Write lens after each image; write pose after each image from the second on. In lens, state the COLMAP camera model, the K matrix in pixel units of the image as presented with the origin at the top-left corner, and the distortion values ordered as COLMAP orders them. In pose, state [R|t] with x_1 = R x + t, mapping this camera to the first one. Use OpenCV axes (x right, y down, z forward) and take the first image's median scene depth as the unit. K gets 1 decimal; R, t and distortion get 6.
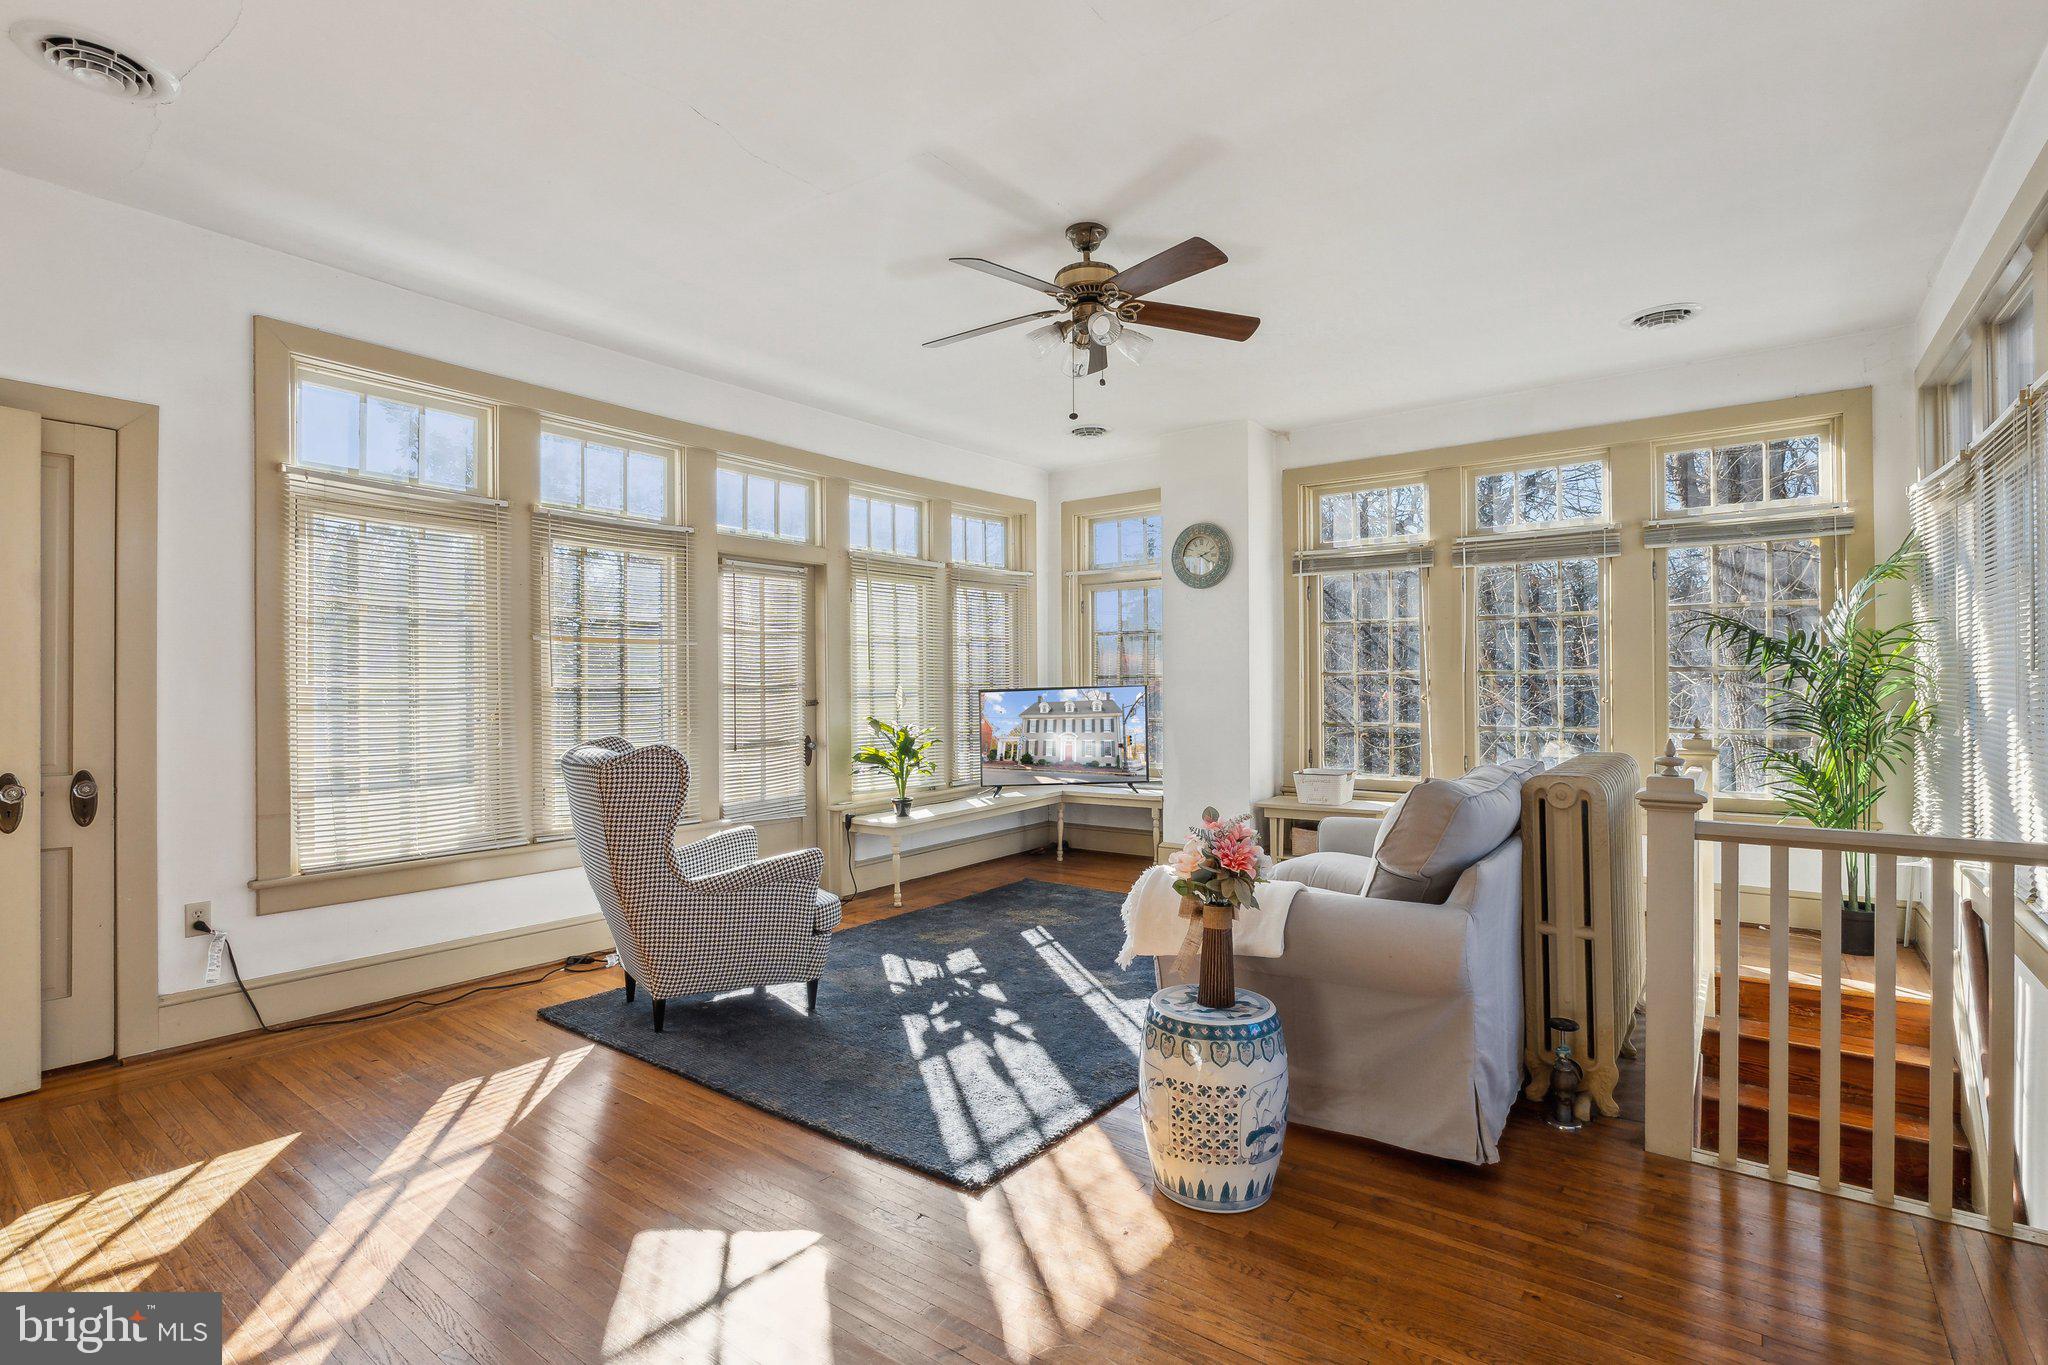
lens RADIAL K [[977.1, 0, 1016.0], [0, 977.1, 676.2], [0, 0, 1]] dist [-0.004651, 0.000379]
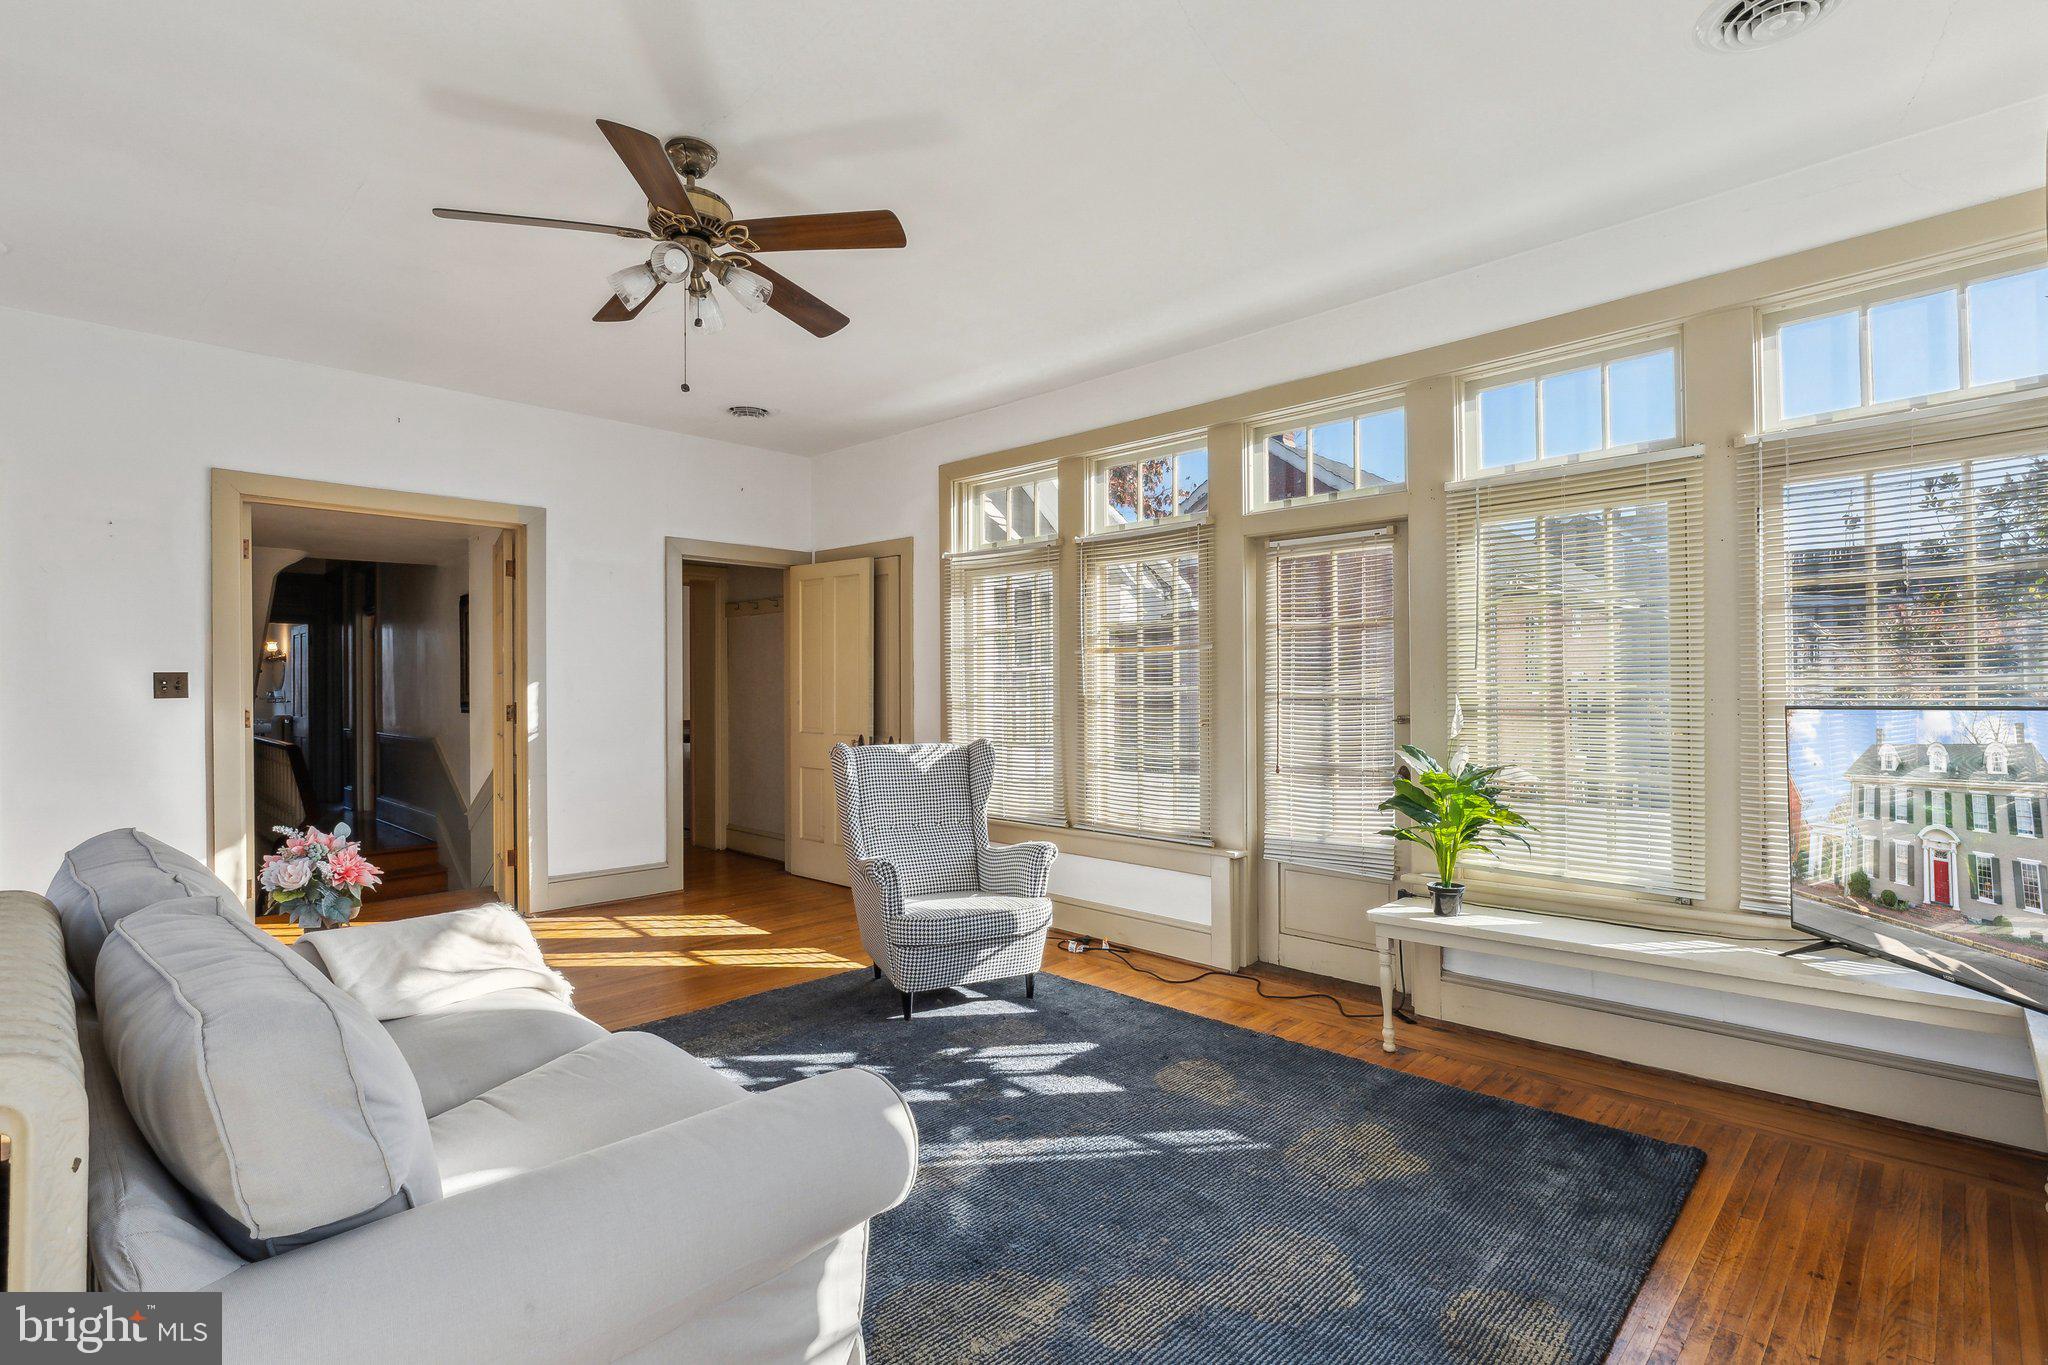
lens RADIAL K [[977.1, 0, 1016.0], [0, 977.1, 685.8], [0, 0, 1]] dist [-0.004651, 0.000379]
pose [[-0.137523, 0.006385, -0.990478, 0.898717], [0.022584, 0.999739, 0.003309, -0.008536], [0.990241, -0.021914, -0.137631, 1.454093]]
